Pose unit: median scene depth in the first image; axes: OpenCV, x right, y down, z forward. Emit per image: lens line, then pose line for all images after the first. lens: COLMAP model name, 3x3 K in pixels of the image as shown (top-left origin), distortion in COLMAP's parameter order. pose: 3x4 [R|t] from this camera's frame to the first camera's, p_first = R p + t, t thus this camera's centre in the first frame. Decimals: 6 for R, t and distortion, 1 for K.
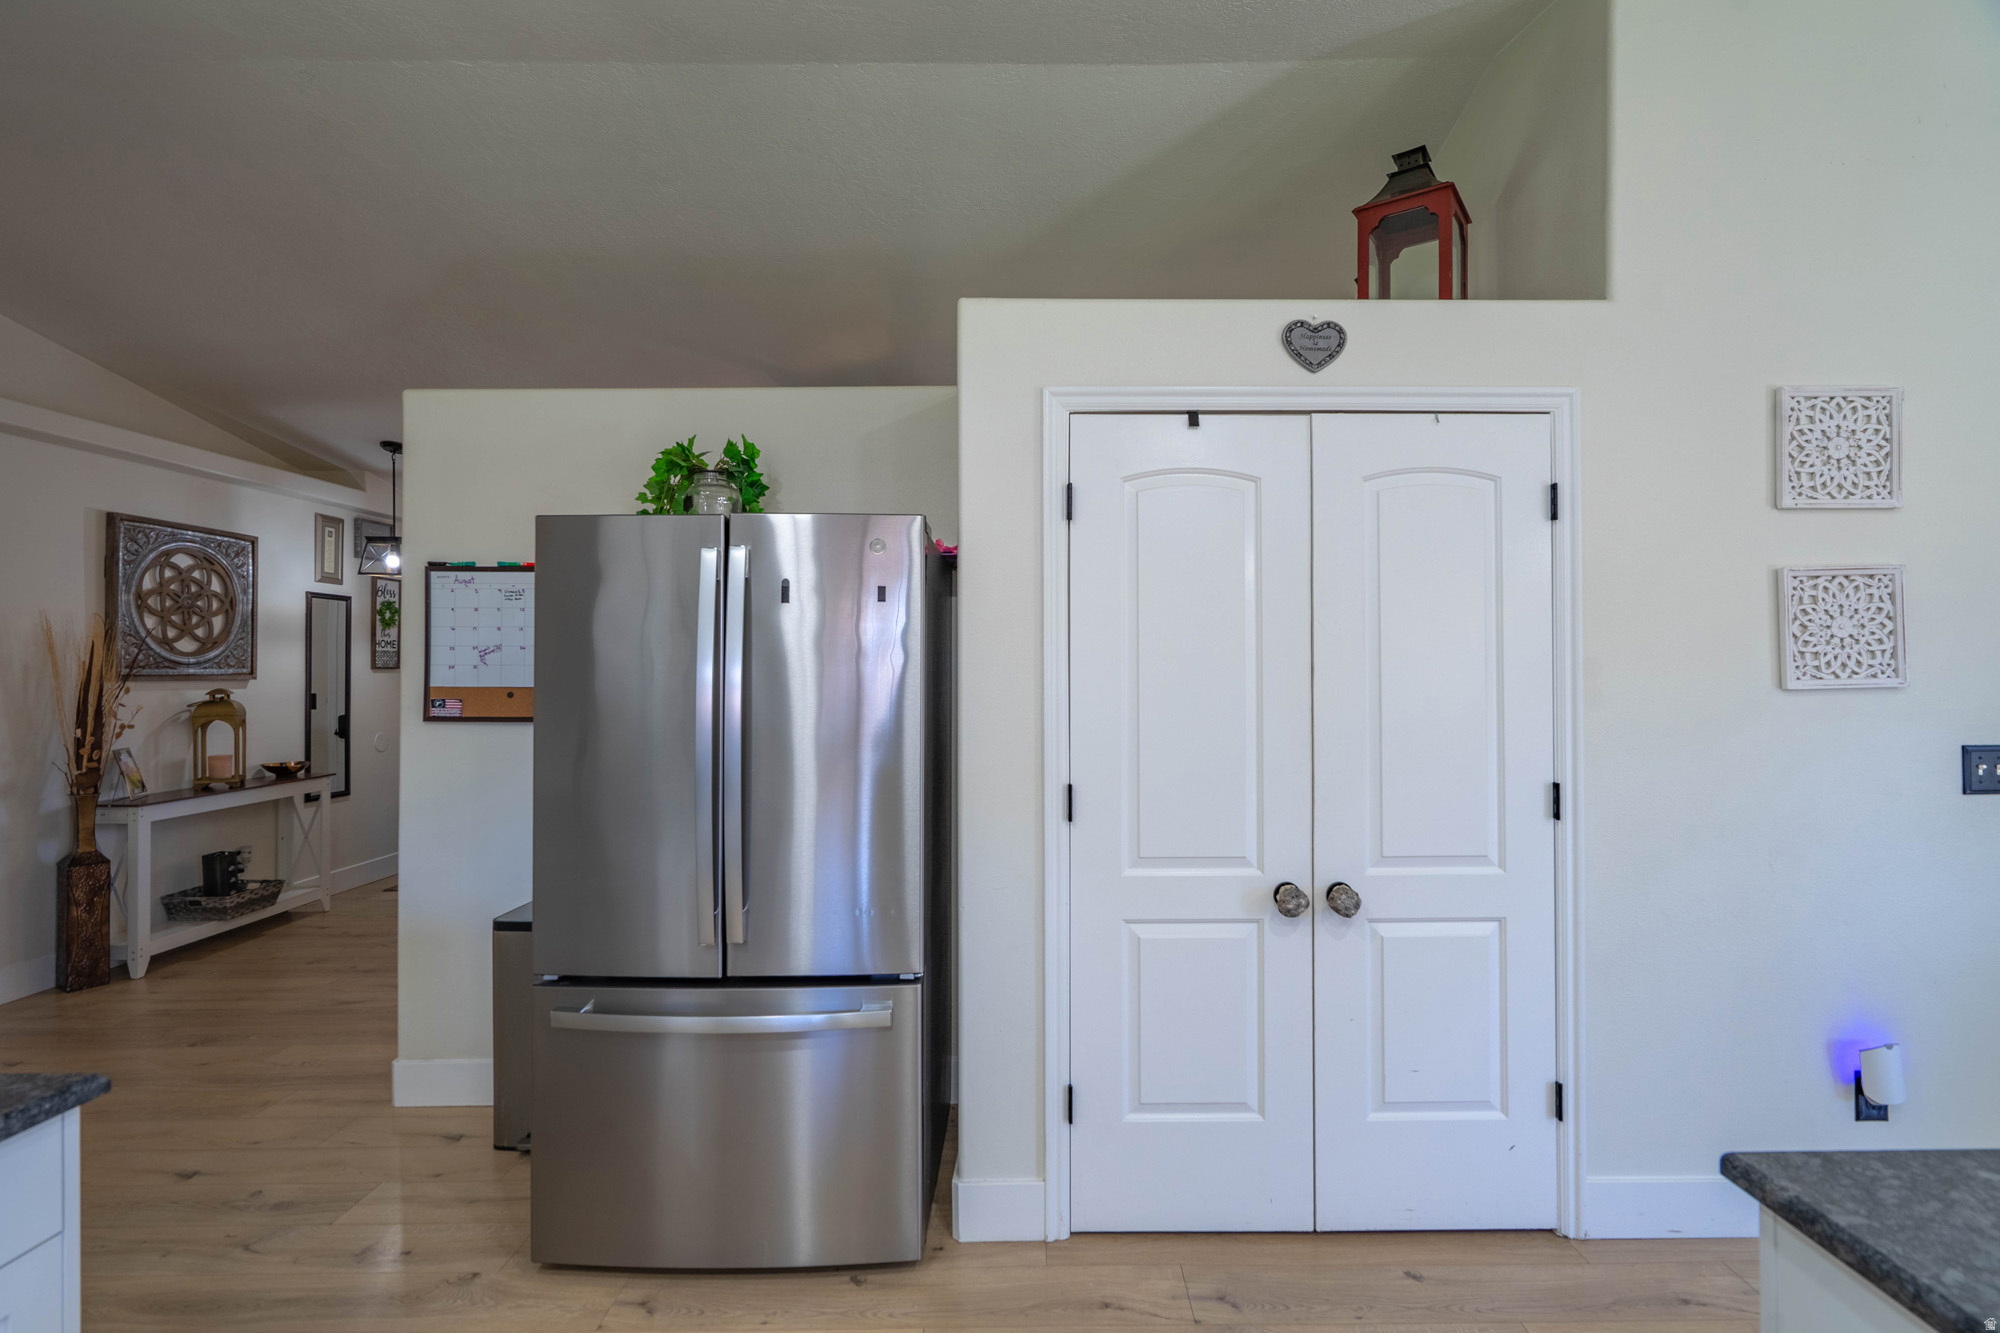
lens RADIAL K [[943.6, 0, 1006.9], [0, 943.6, 660.2], [0, 0, 1]] dist [-0.001182, 0.000342]
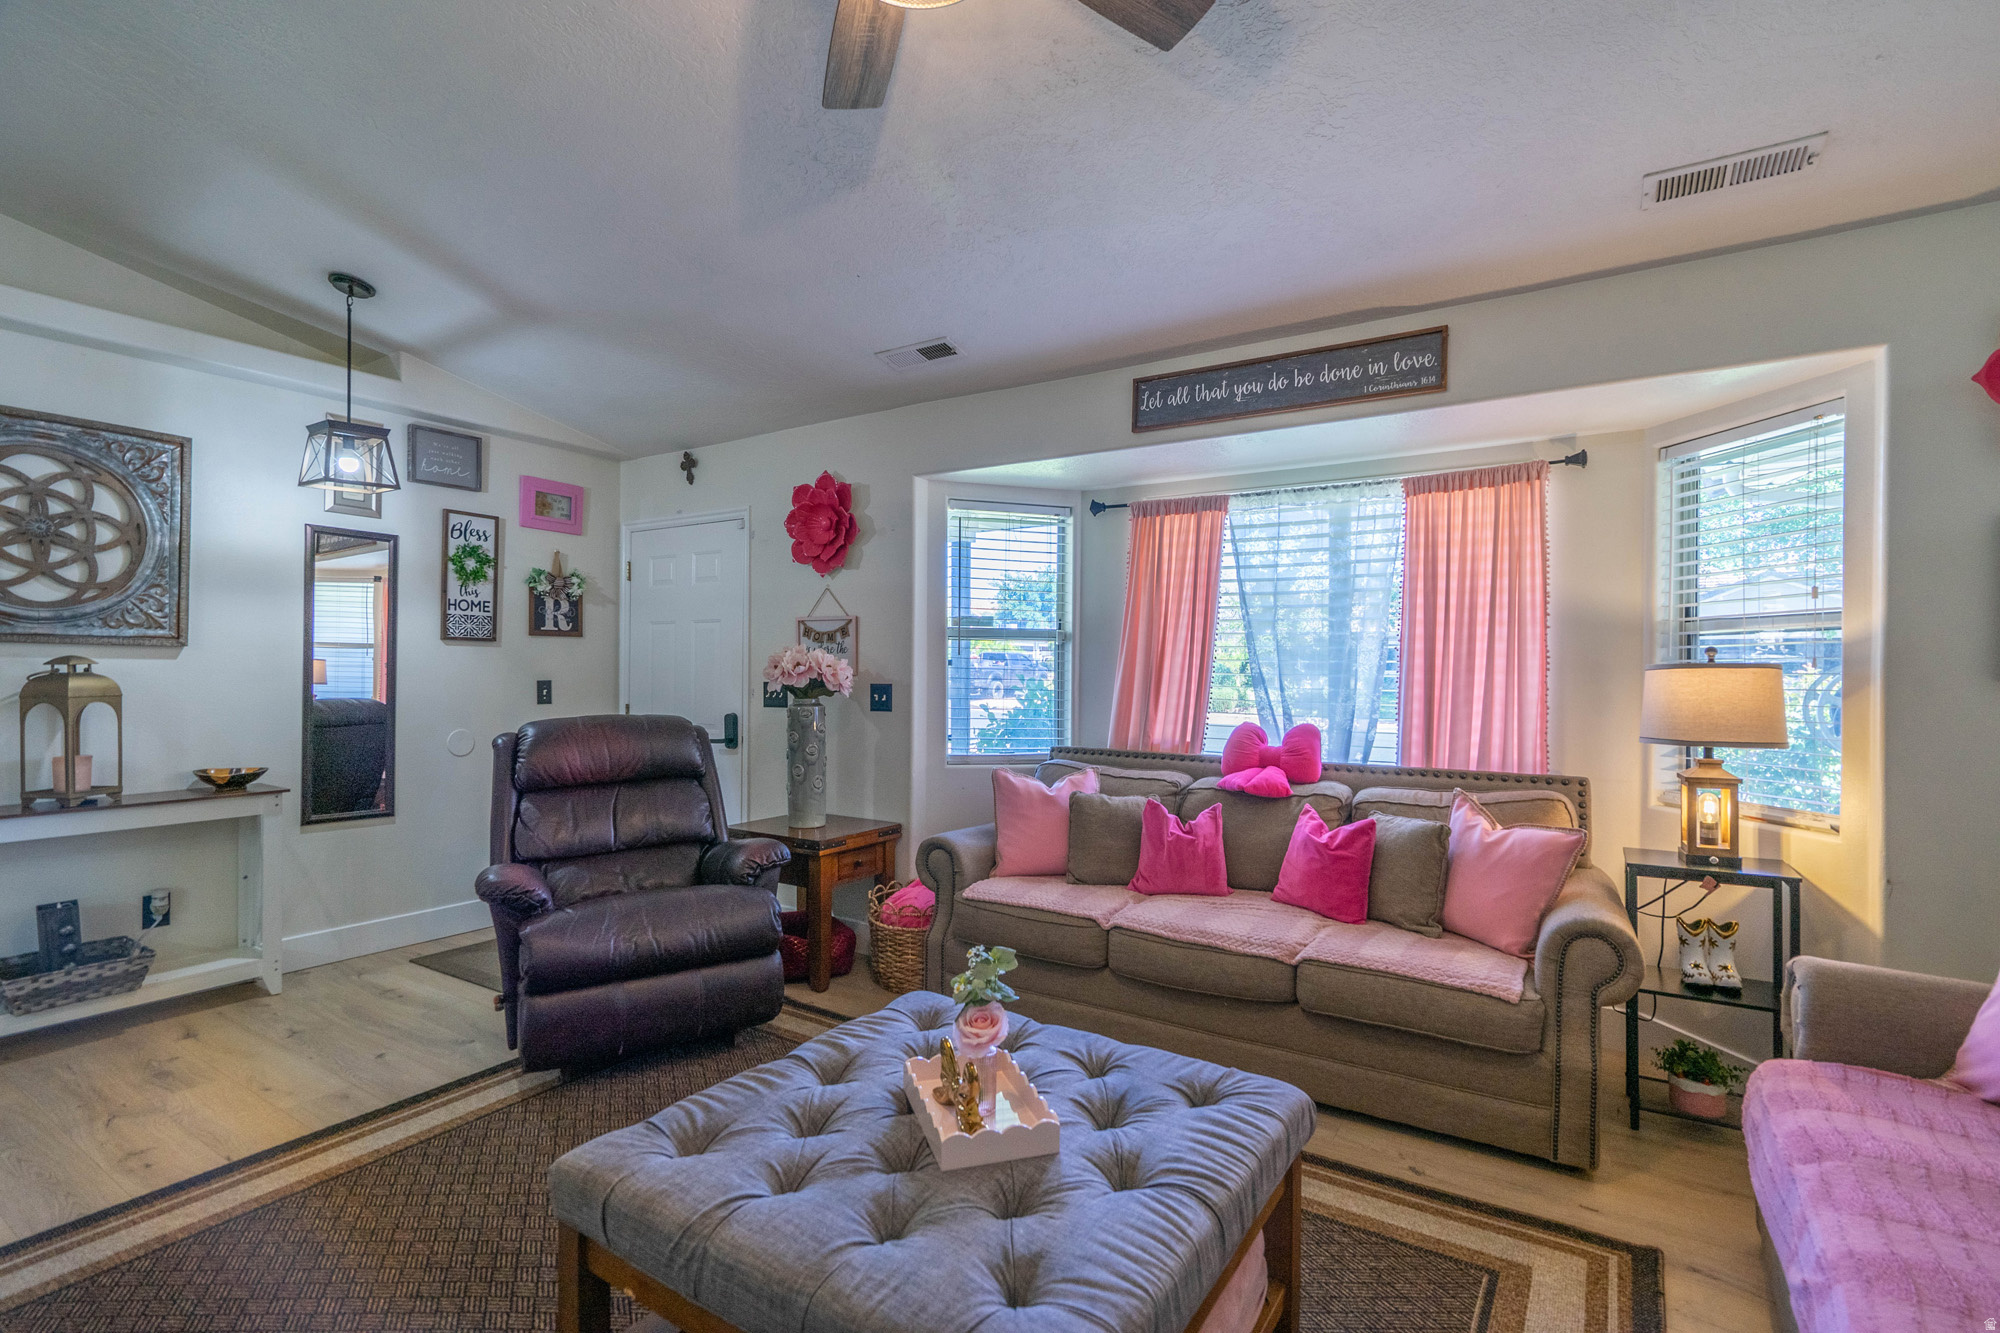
lens RADIAL K [[943.6, 0, 1006.9], [0, 943.6, 660.2], [0, 0, 1]] dist [-0.001182, 0.000342]
pose [[0.862319, 0.003108, -0.506357, 0.064734], [-0.006164, 0.999971, -0.004360, 0.030258], [0.506329, 0.006881, 0.862313, 0.720864]]
